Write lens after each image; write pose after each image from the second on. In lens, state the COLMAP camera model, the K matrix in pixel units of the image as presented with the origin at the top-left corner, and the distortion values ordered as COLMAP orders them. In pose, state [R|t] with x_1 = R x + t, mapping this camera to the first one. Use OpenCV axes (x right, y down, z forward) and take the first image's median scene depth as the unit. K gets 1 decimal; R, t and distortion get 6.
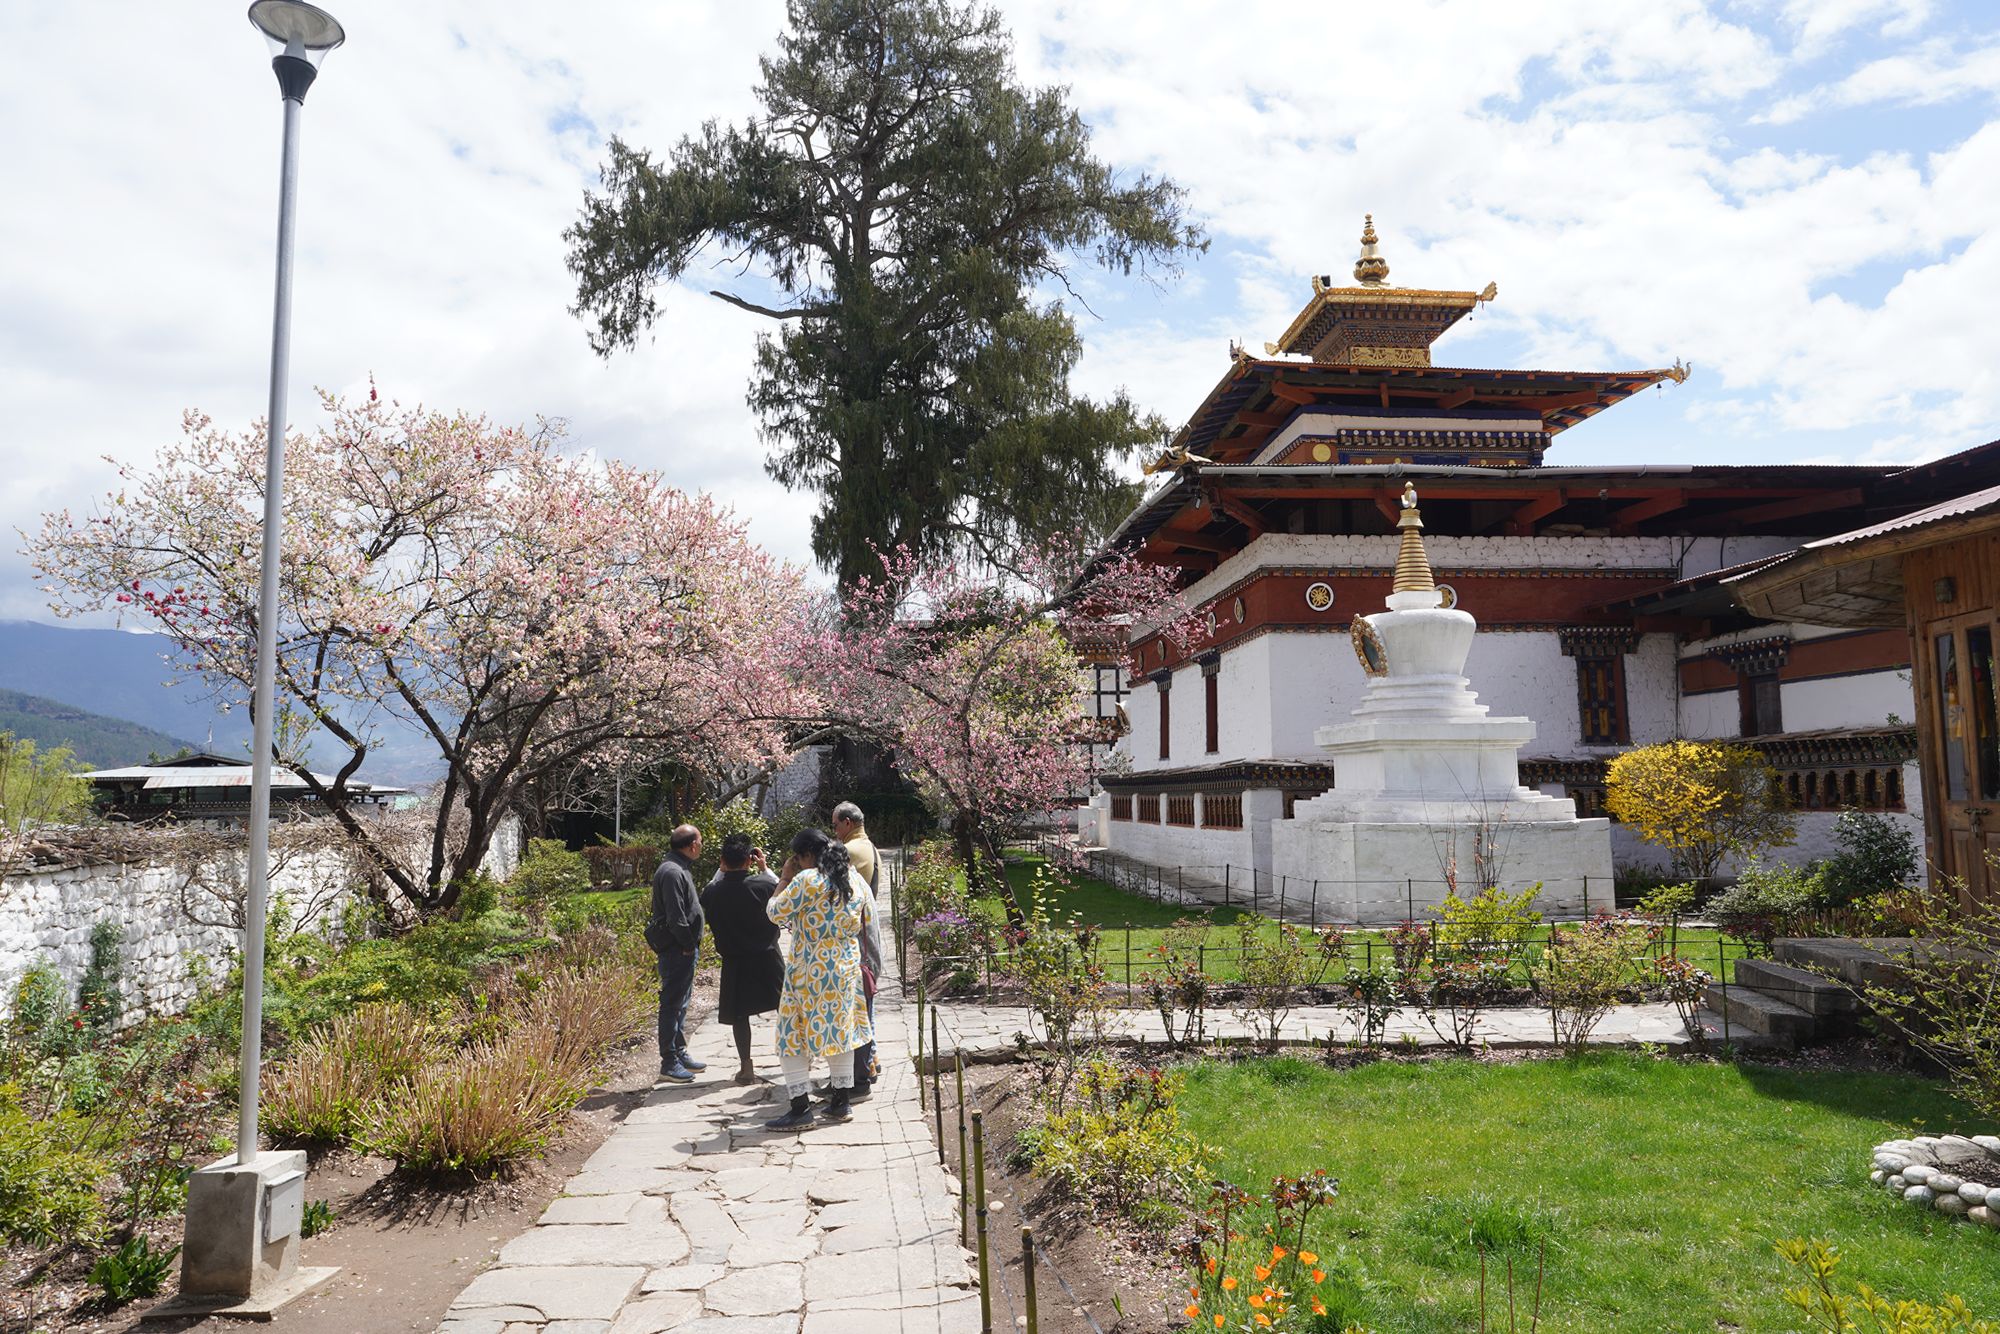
lens RADIAL K [[1328.7, 0, 992.5], [0, 1328.7, 668.5], [0, 0, 1]] dist [-0.023301, 0.026970]
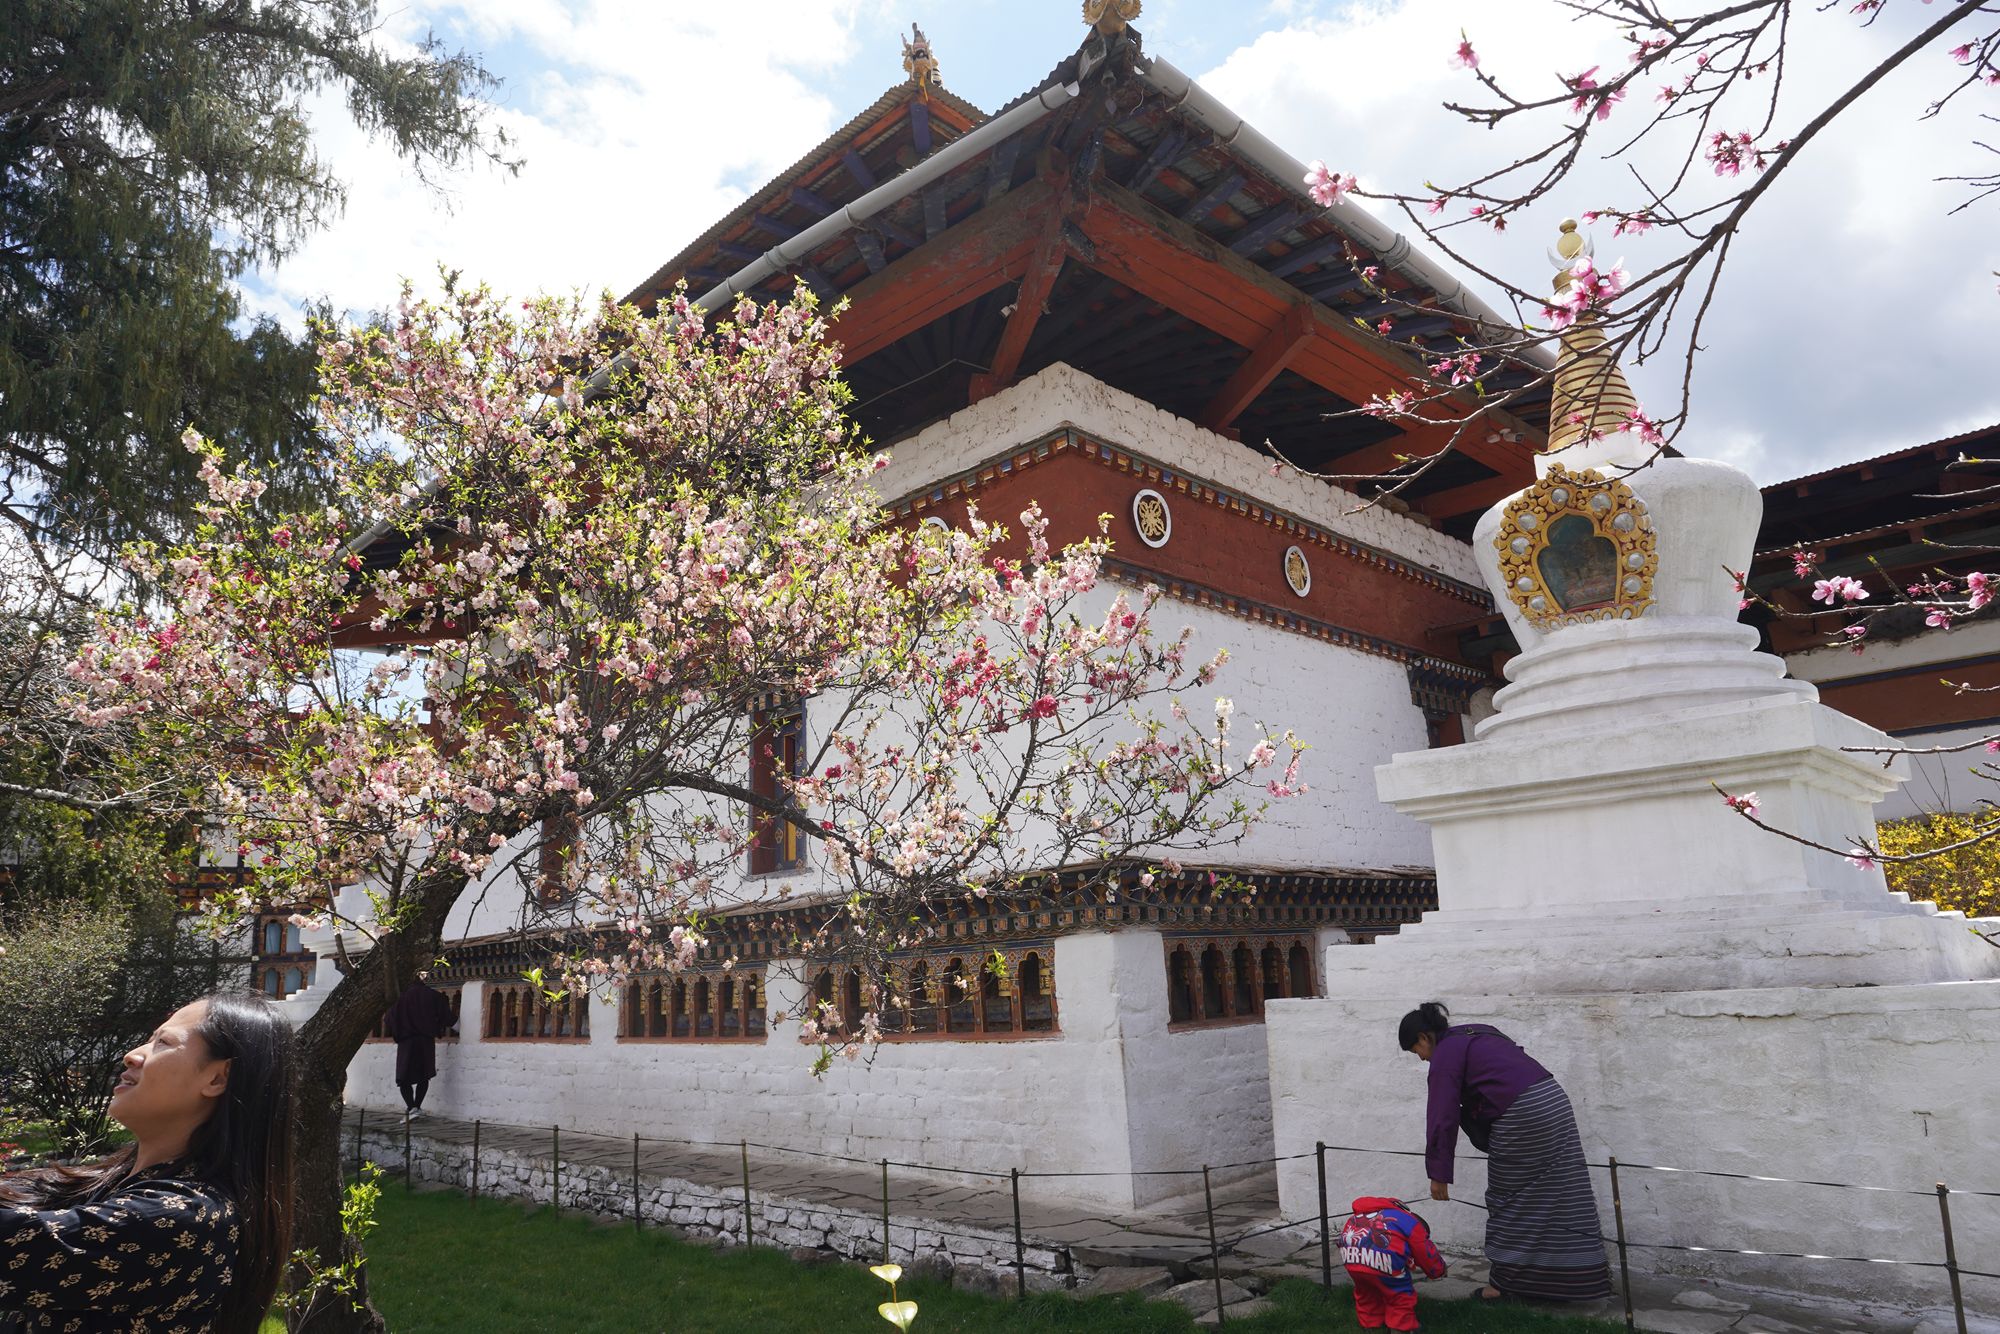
lens RADIAL K [[1320.3, 0, 997.2], [0, 1320.3, 668.8], [0, 0, 1]] dist [-0.022257, 0.027513]
pose [[0.761960, 0.127097, 0.635030, -0.071102], [-0.027462, 0.986013, -0.164393, 0.062948], [-0.647042, 0.107822, 0.754792, 0.564037]]
